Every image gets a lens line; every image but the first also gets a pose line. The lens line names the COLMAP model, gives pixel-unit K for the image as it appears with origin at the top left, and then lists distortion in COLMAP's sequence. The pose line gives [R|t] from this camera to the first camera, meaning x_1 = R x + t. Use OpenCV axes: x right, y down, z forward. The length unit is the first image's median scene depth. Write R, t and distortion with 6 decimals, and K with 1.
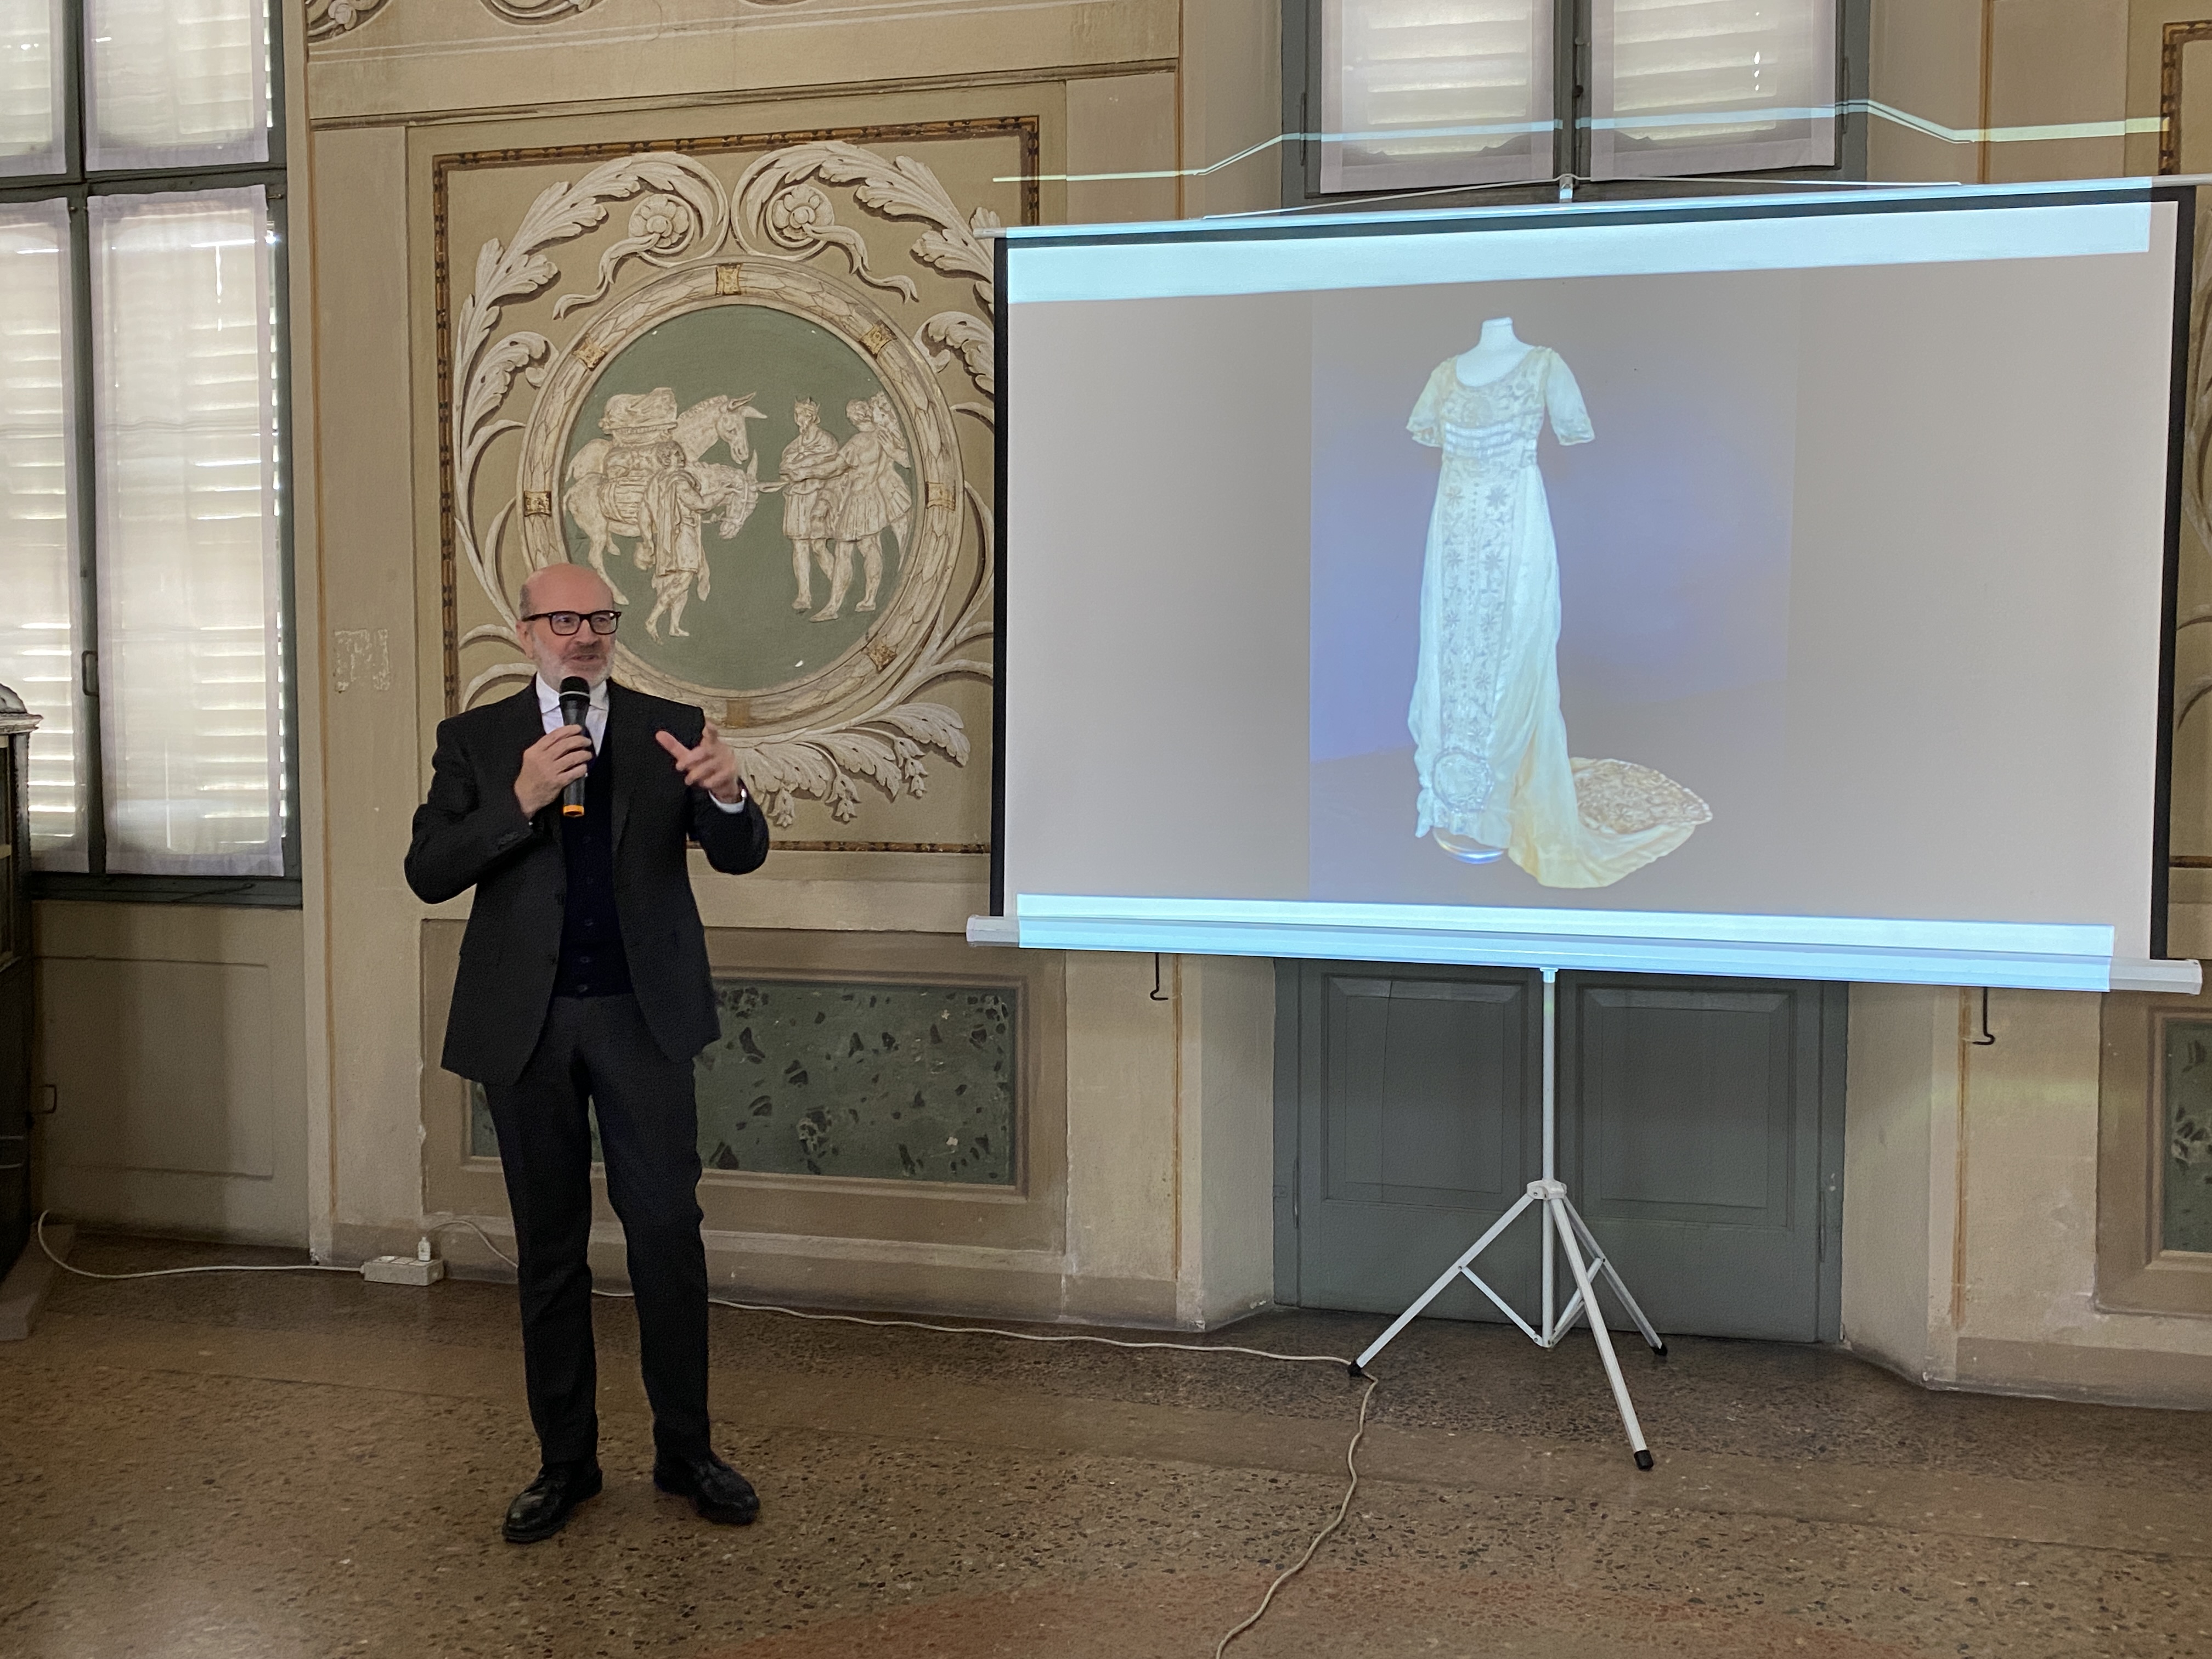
lens RADIAL K [[1981.4, 0, 1106.2], [0, 1981.4, 835.1], [0, 0, 1]] dist [0.096093, -0.101122]
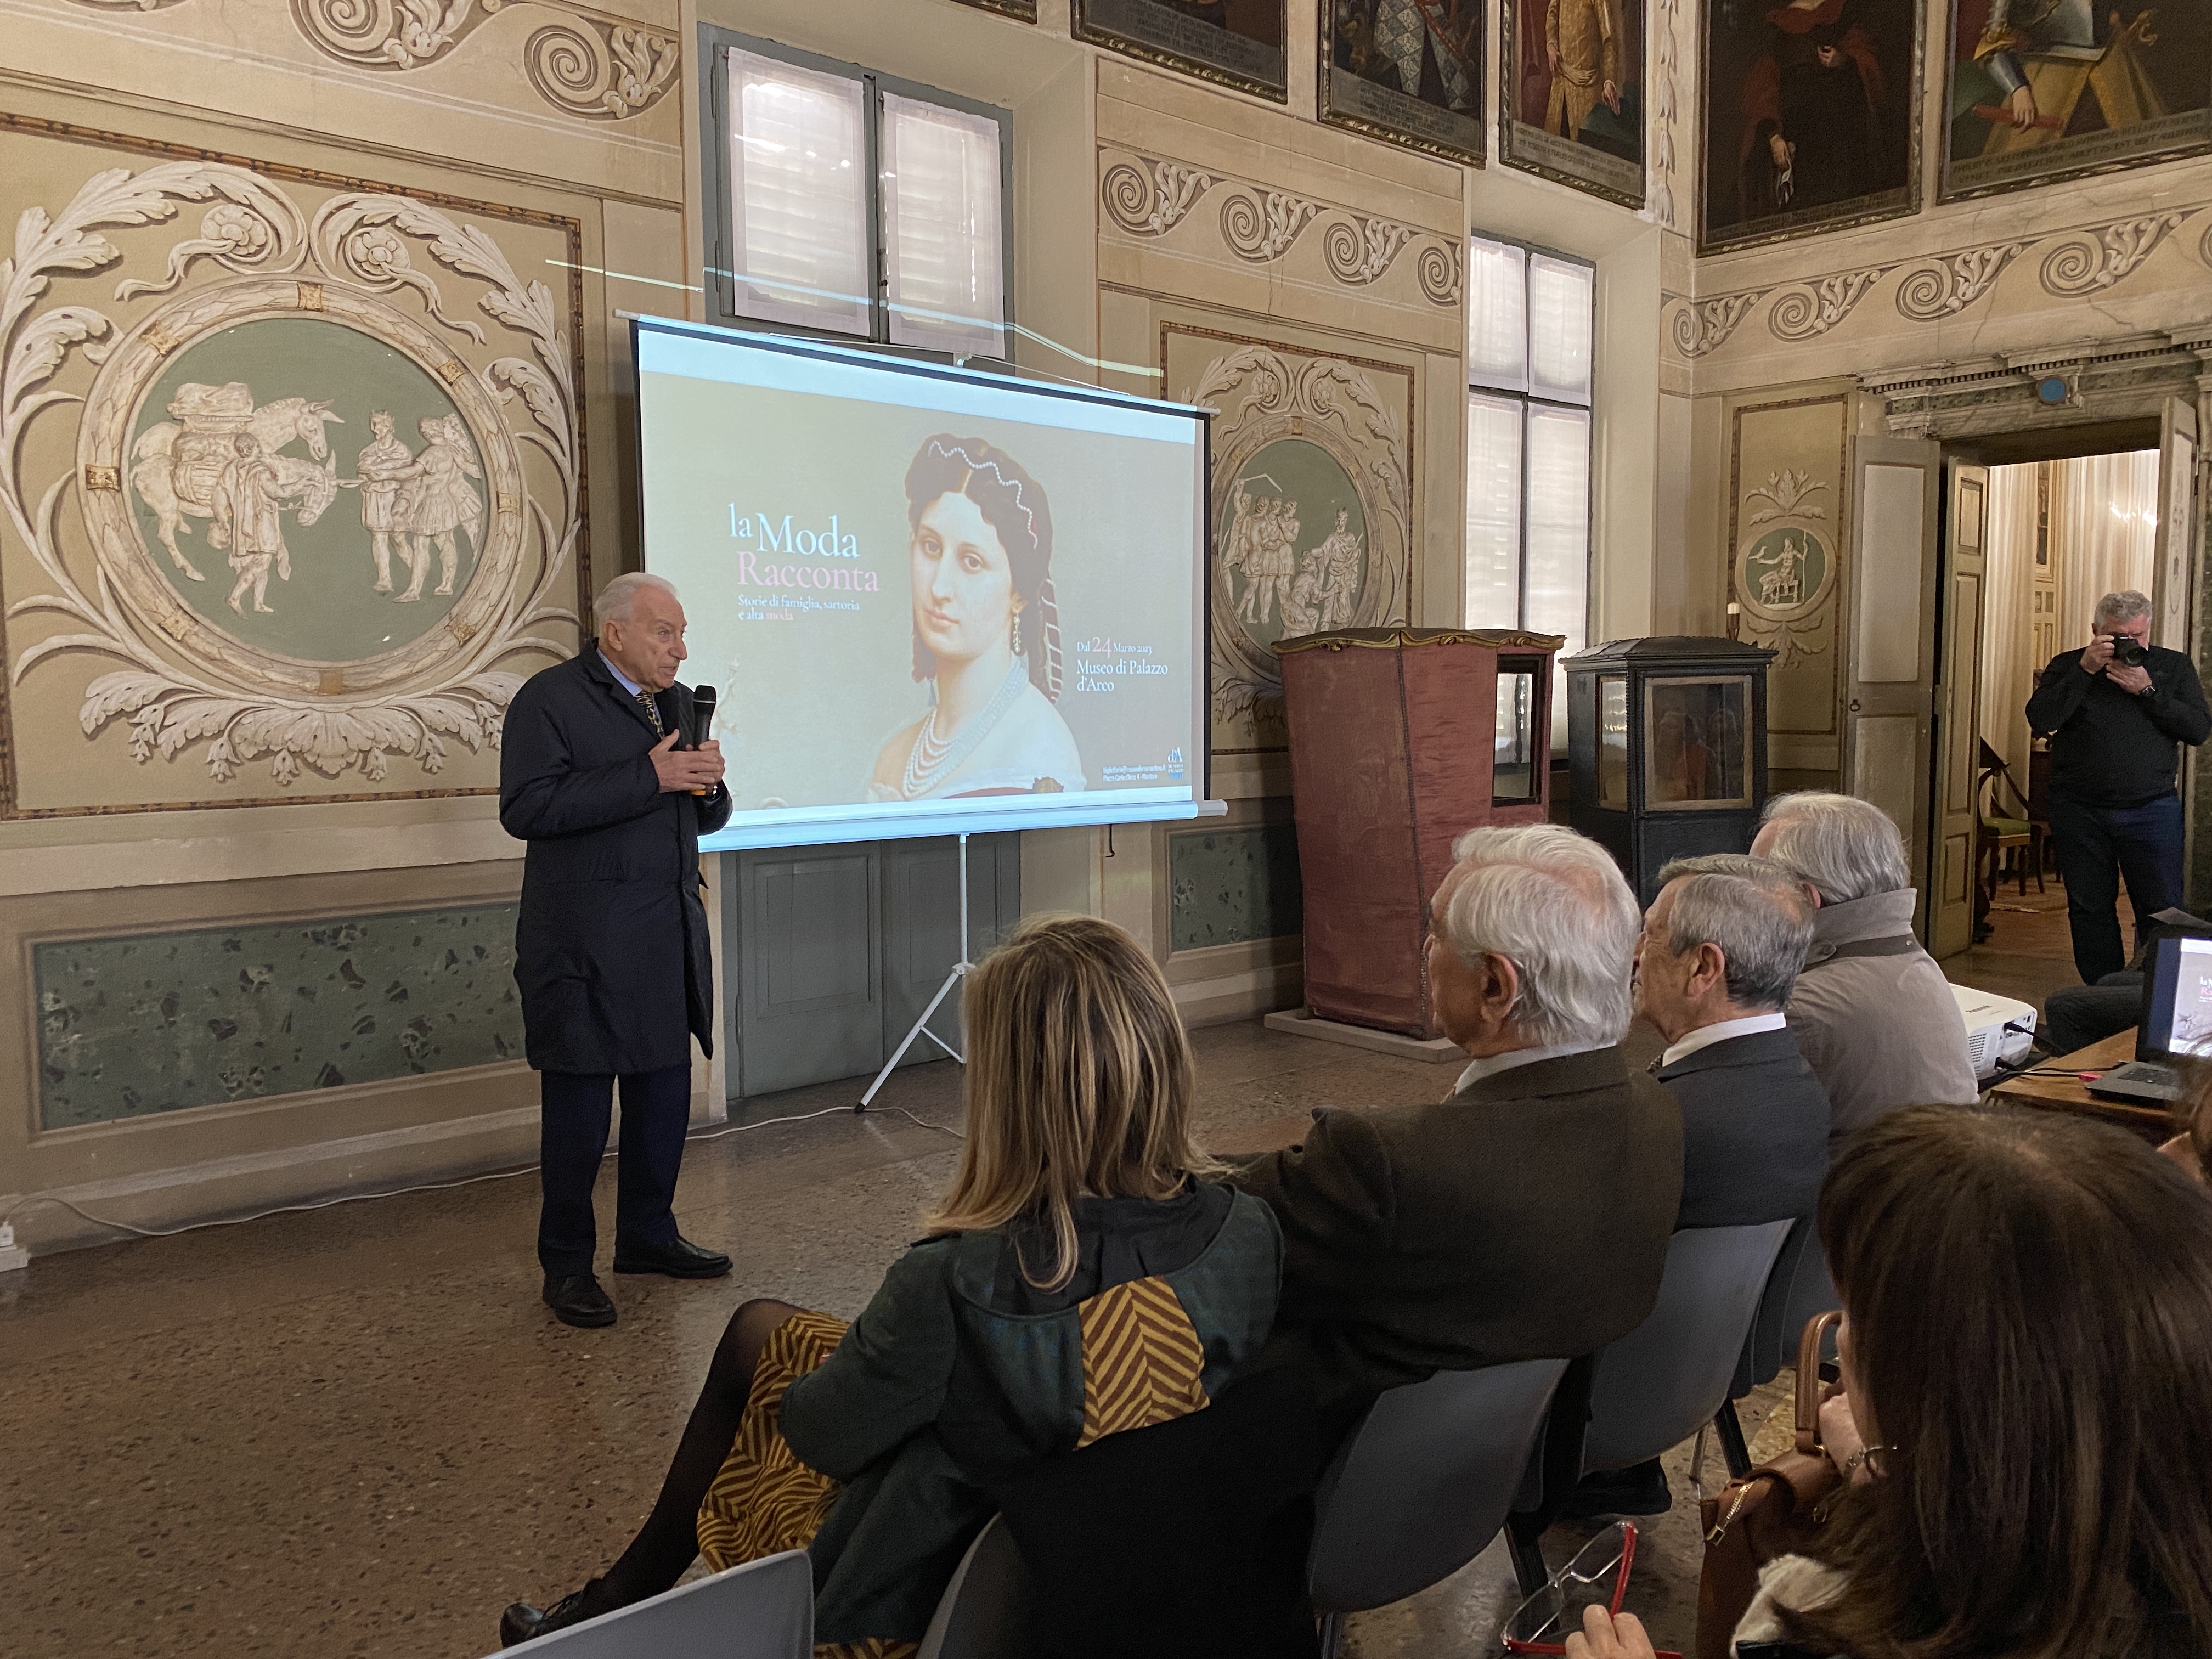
lens RADIAL K [[1679.7, 0, 1105.7], [0, 1679.7, 841.2], [0, 0, 1]] dist [-0.012870, 0.034866]
pose [[0.582662, -0.082614, 0.808505, -0.716895], [0.059880, 0.996480, 0.058668, -0.000869], [-0.810506, 0.014230, 0.585558, 0.088423]]
